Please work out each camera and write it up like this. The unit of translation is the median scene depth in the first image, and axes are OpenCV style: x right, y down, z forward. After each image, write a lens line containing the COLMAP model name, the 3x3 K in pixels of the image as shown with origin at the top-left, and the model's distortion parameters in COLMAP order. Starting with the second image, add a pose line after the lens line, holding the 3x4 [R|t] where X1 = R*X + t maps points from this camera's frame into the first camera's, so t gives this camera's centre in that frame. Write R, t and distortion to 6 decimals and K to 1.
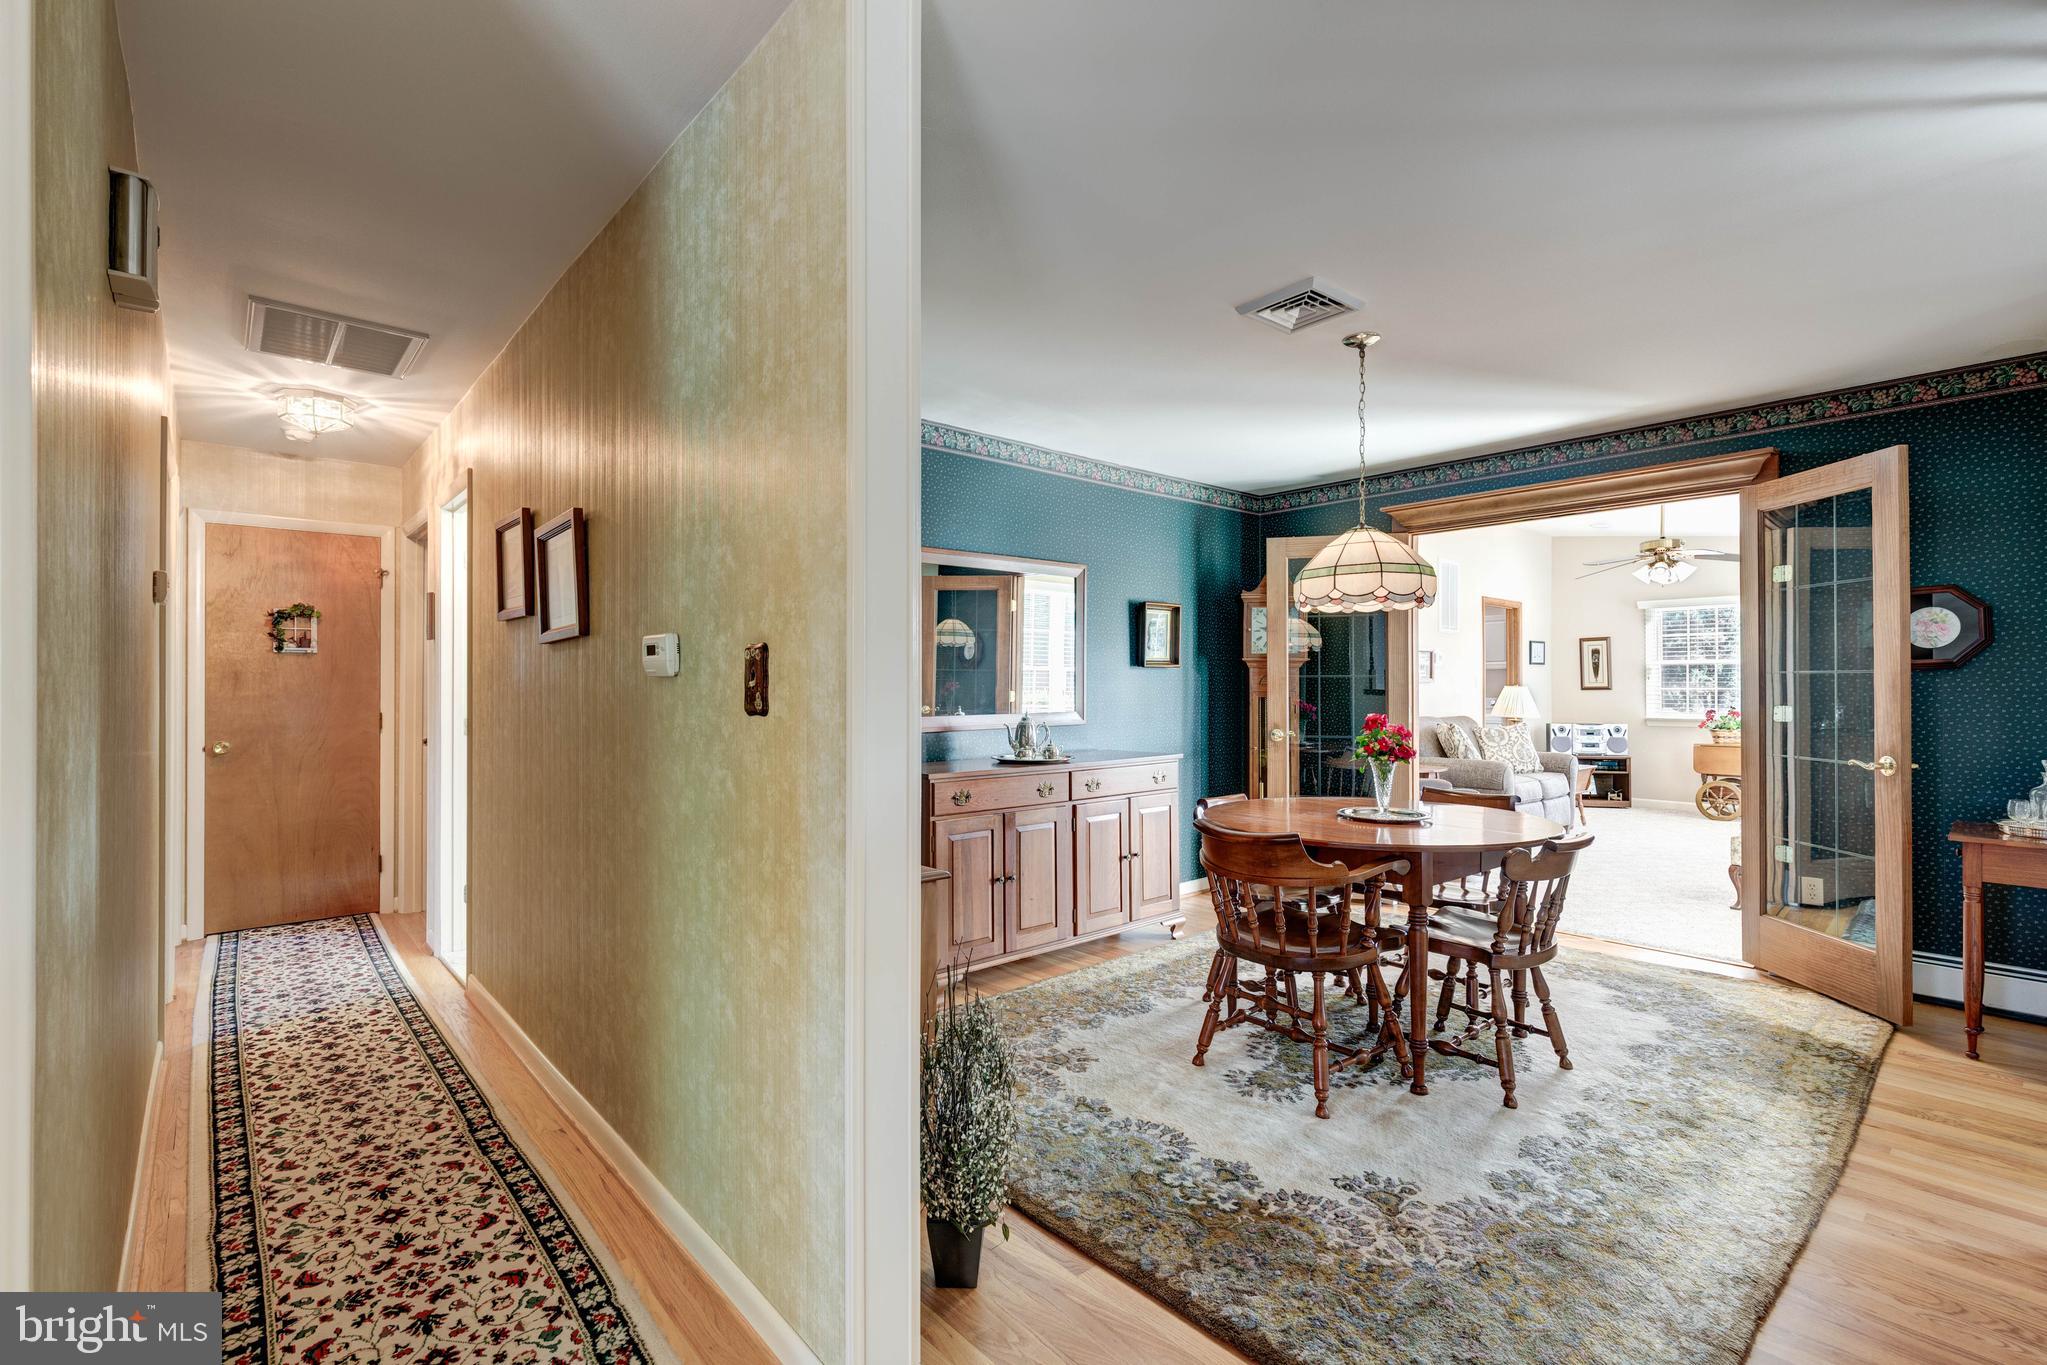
lens RADIAL K [[902.7, 0, 1023.6], [0, 902.7, 688.5], [0, 0, 1]] dist [-0.002507, -0.001442]
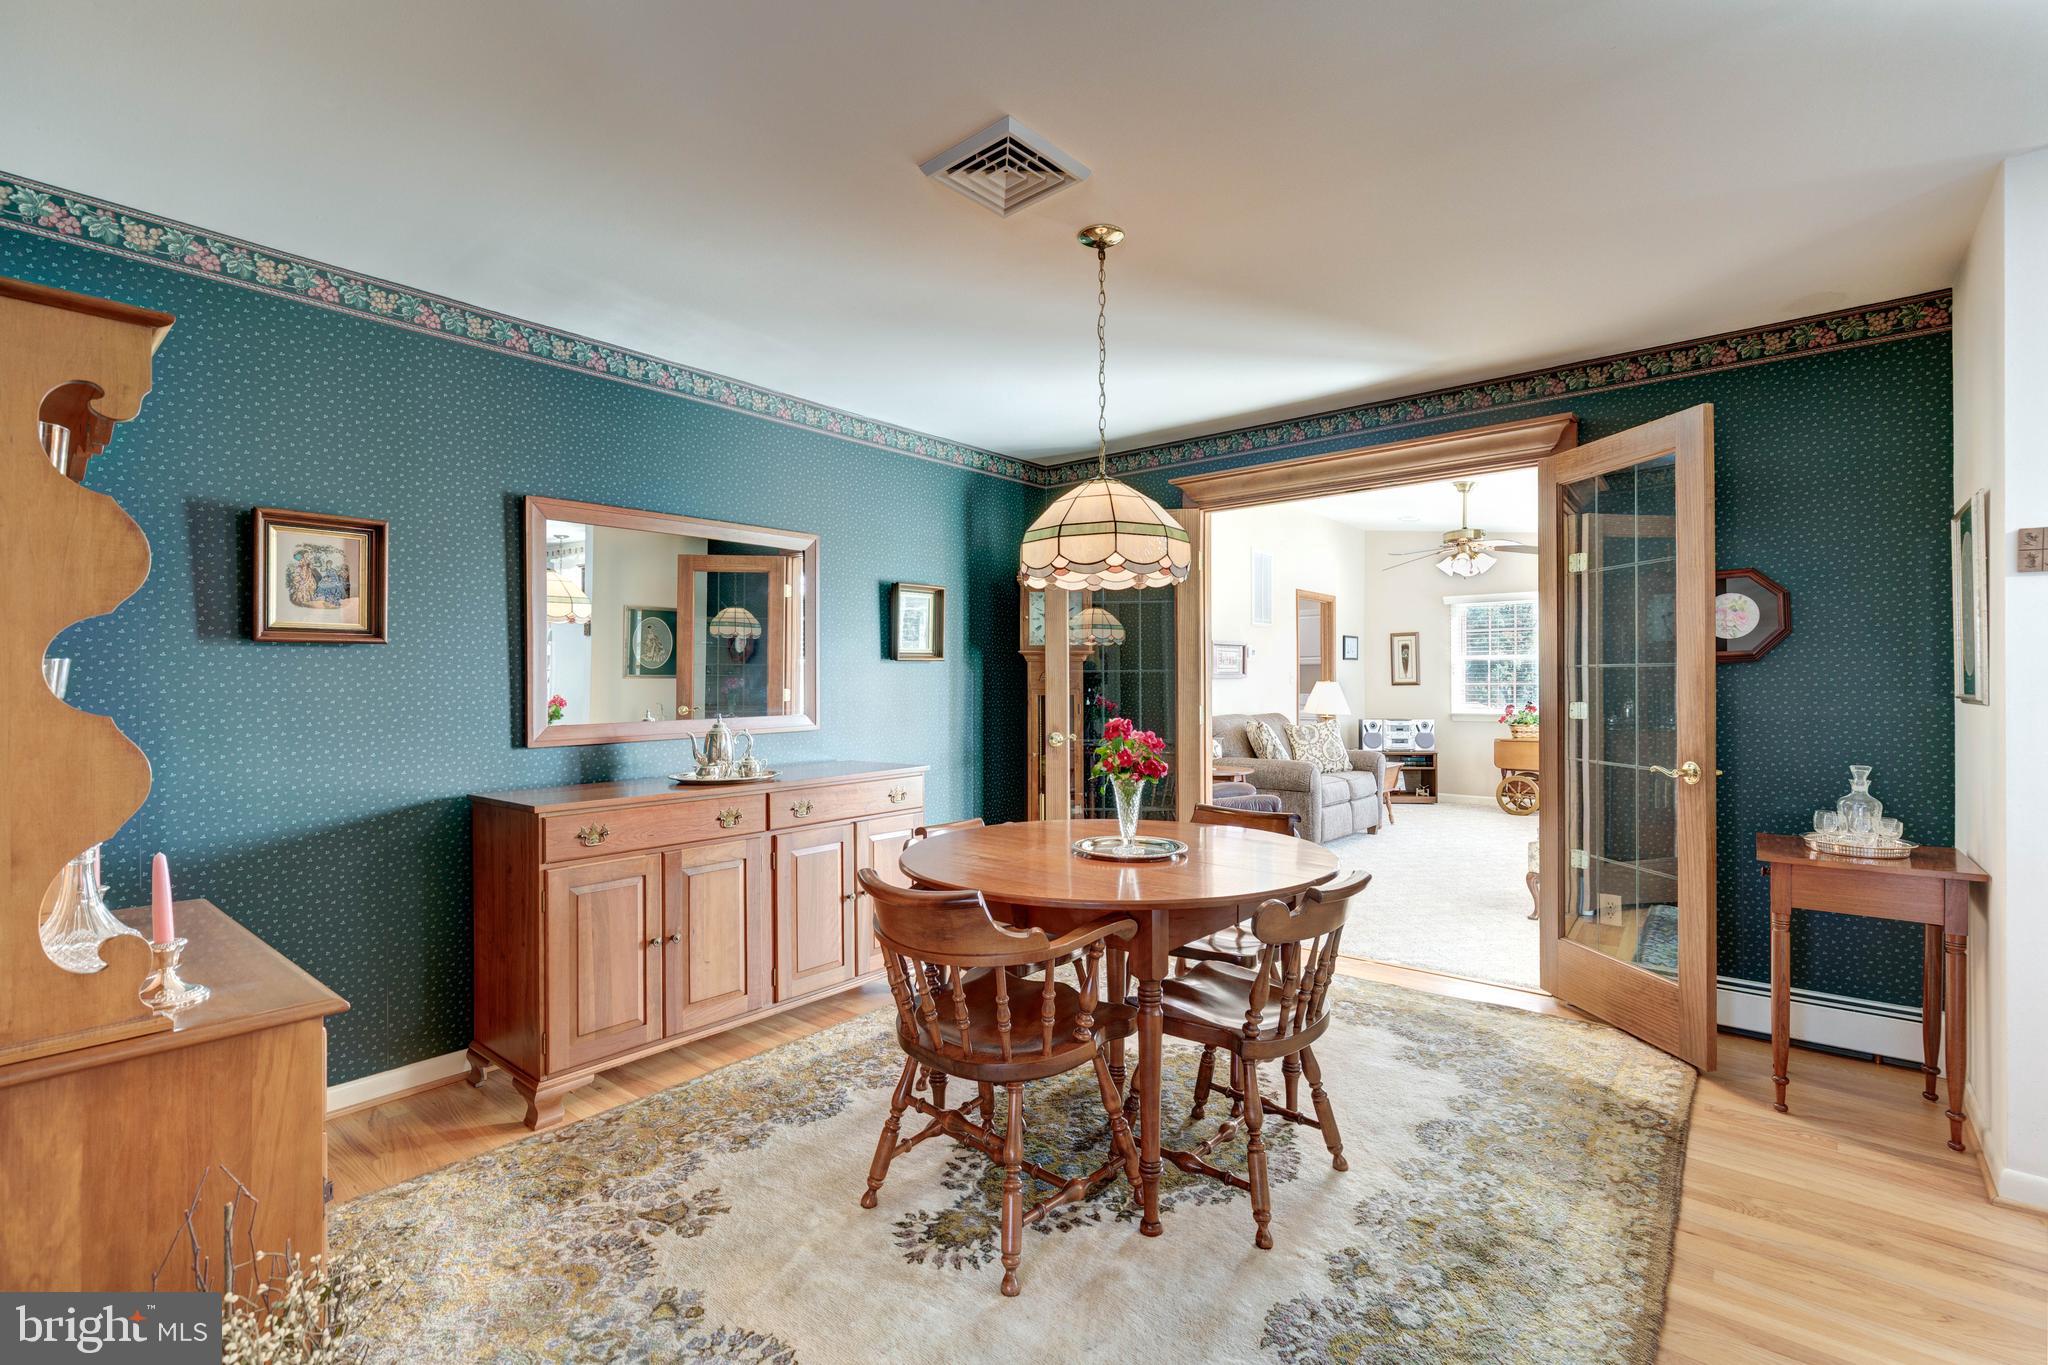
lens RADIAL K [[903.2, 0, 1028.8], [0, 903.2, 691.8], [0, 0, 1]] dist [-0.002507, -0.001442]
pose [[0.987061, -0.004679, 0.160275, 0.179936], [0.003426, 0.999961, 0.008090, -0.001612], [-0.160307, -0.007436, 0.987039, 0.231916]]
